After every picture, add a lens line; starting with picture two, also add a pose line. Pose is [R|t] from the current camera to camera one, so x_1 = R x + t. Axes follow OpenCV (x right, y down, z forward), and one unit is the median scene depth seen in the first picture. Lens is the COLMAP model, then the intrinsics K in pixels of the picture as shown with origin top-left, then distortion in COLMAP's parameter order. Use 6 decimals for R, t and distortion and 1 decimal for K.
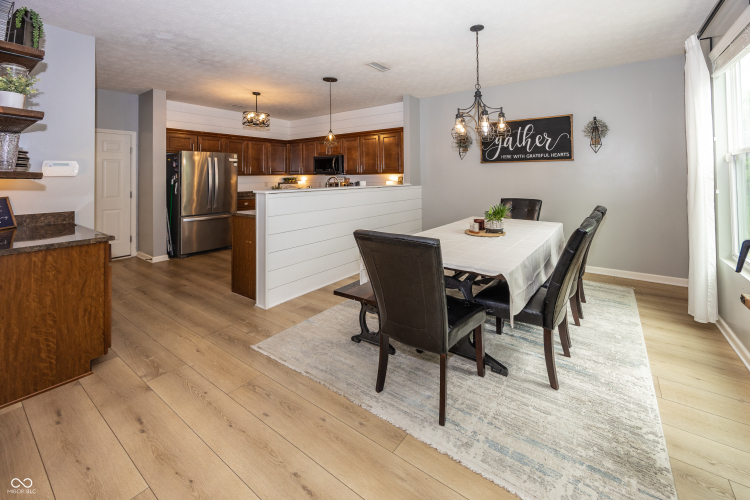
lens RADIAL K [[298.8, 0, 384.7], [0, 298.8, 175.9], [0, 0, 1]] dist [-0.000851, -0.000494]
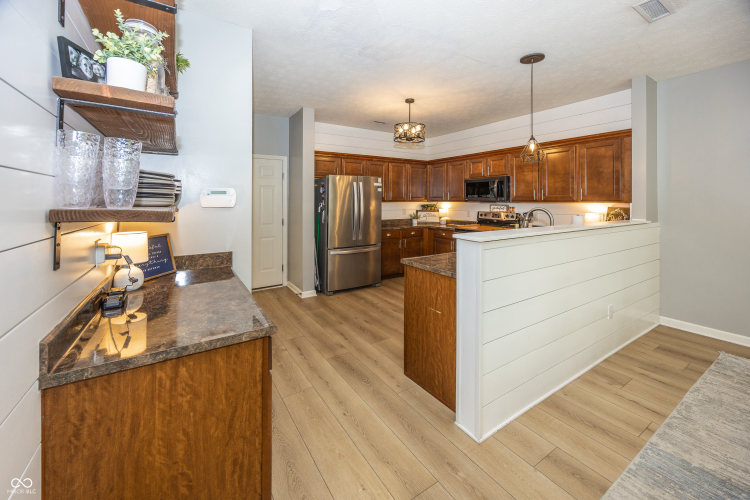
lens RADIAL K [[298.8, 0, 369.6], [0, 298.8, 203.0], [0, 0, 1]] dist [-0.000851, -0.000494]
pose [[0.919066, 0.011679, -0.393930, -0.216318], [-0.007367, 0.999895, 0.012457, -0.012277], [0.394035, -0.008547, 0.919056, 0.228399]]
